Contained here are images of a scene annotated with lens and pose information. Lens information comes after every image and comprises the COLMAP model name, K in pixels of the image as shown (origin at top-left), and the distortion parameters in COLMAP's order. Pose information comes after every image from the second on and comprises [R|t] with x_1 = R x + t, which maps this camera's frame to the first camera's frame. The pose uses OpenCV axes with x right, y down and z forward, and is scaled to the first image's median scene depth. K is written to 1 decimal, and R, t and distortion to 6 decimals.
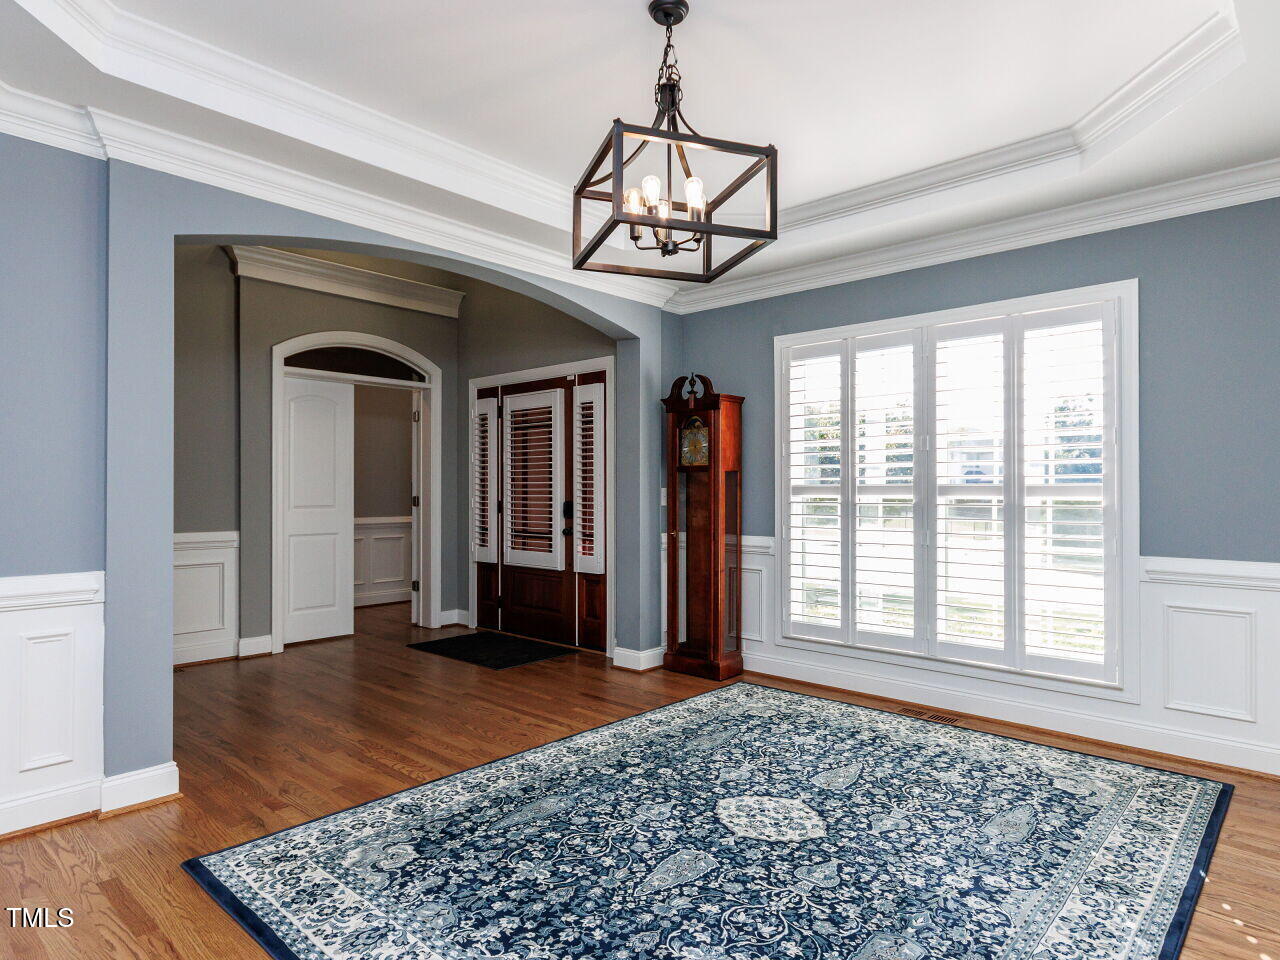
lens RADIAL K [[750.9, 0, 647.5], [0, 750.9, 476.0], [0, 0, 1]] dist [0.002361, 0.004041]
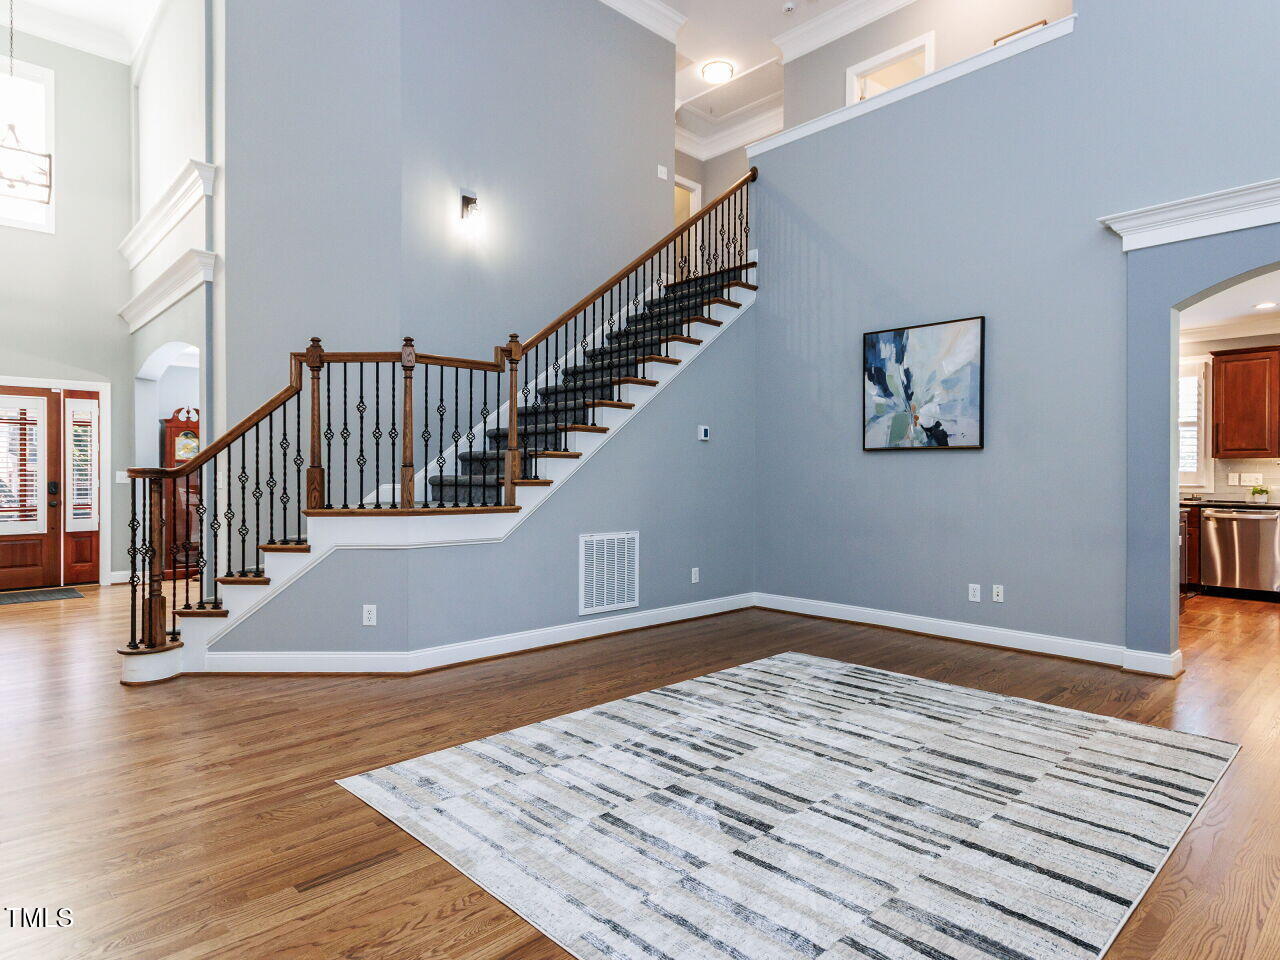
lens RADIAL K [[750.9, 0, 647.5], [0, 750.9, 476.0], [0, 0, 1]] dist [0.002361, 0.004041]
pose [[0.073298, -0.003590, 0.997304, -1.409389], [-0.017835, 0.999829, 0.004910, -0.003060], [-0.997151, -0.018147, 0.073221, -0.169347]]
